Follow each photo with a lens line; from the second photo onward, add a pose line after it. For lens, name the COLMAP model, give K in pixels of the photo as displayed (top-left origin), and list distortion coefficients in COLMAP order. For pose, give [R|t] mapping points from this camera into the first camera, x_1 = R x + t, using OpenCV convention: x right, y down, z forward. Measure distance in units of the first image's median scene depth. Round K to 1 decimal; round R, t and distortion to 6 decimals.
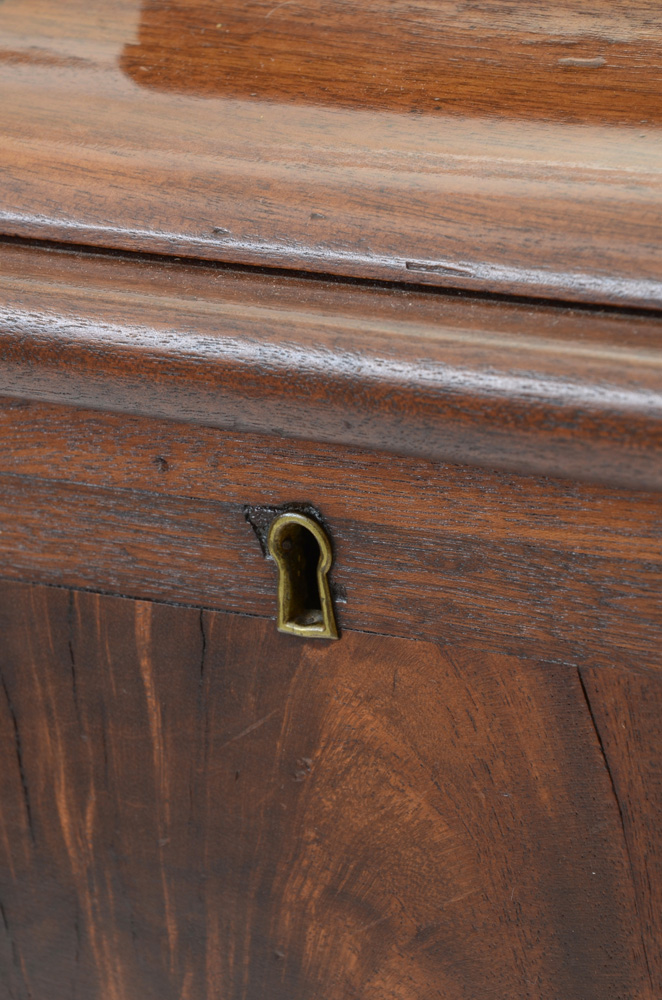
lens RADIAL K [[3707.2, 0, 329.5], [0, 3707.2, 502.8], [0, 0, 1]] dist [0.608804, 0.000000]
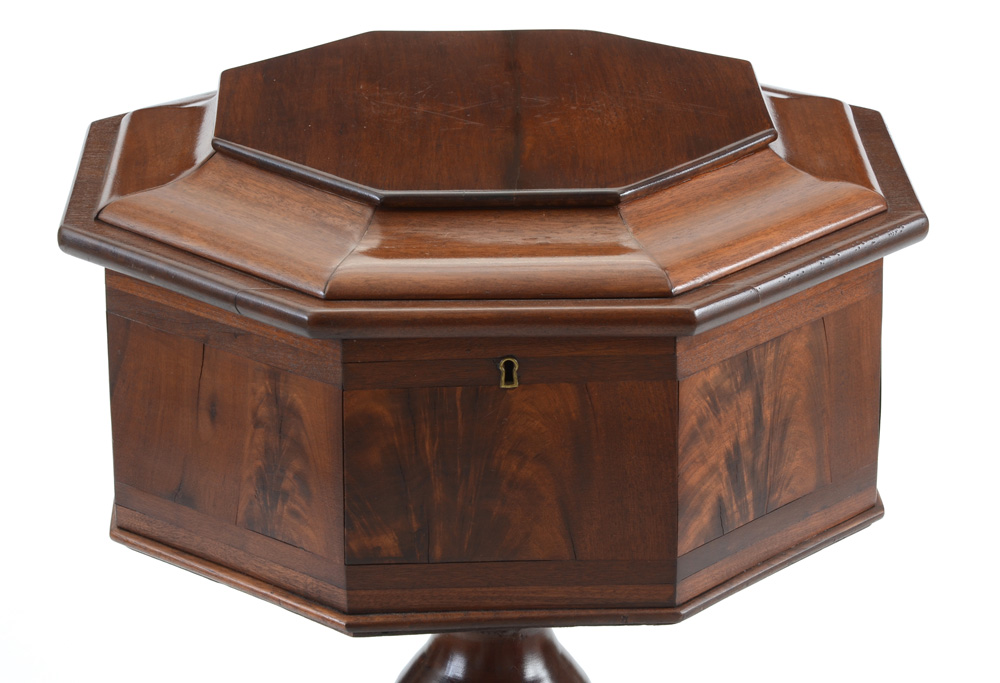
lens RADIAL K [[2995.8, 0, 500.3], [0, 2995.8, 334.5], [0, 0, 1]] dist [0.973971, 0.000000]
pose [[0.818001, -0.119405, 0.562687, -1.874776], [0.139287, 0.990223, 0.007642, -0.049091], [-0.558098, 0.072123, 0.826635, -1.745773]]
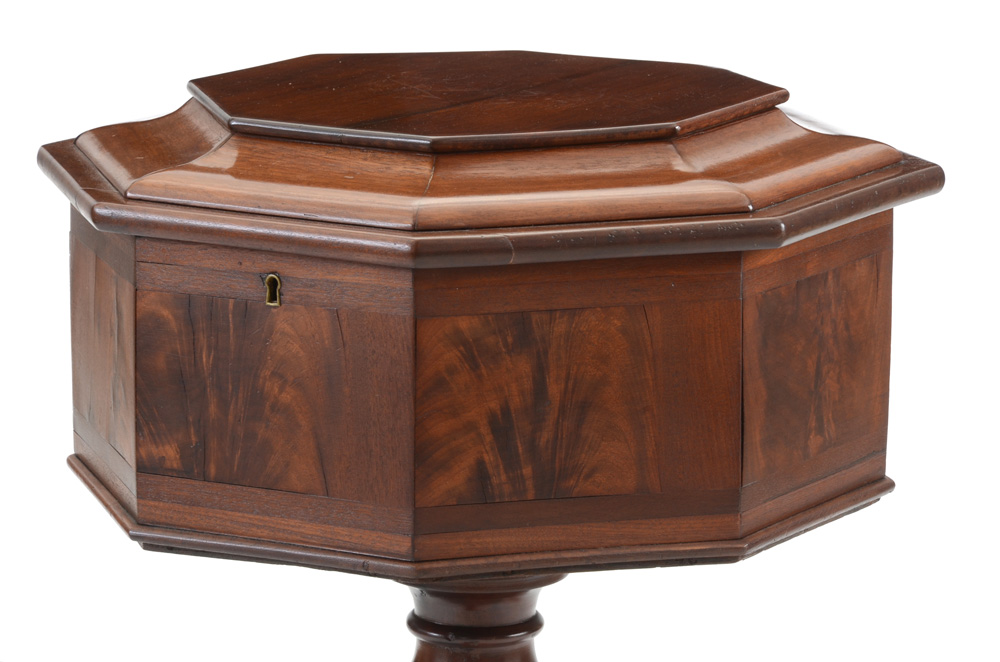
lens RADIAL K [[4085.9, 0, 497.1], [0, 4085.9, 337.7], [0, 0, 1]] dist [1.400904, 0.000000]
pose [[0.994464, 0.084005, 0.063129, -0.042907], [-0.072320, 0.982992, -0.168807, 0.821247], [-0.076236, 0.163307, 0.983625, -3.494462]]
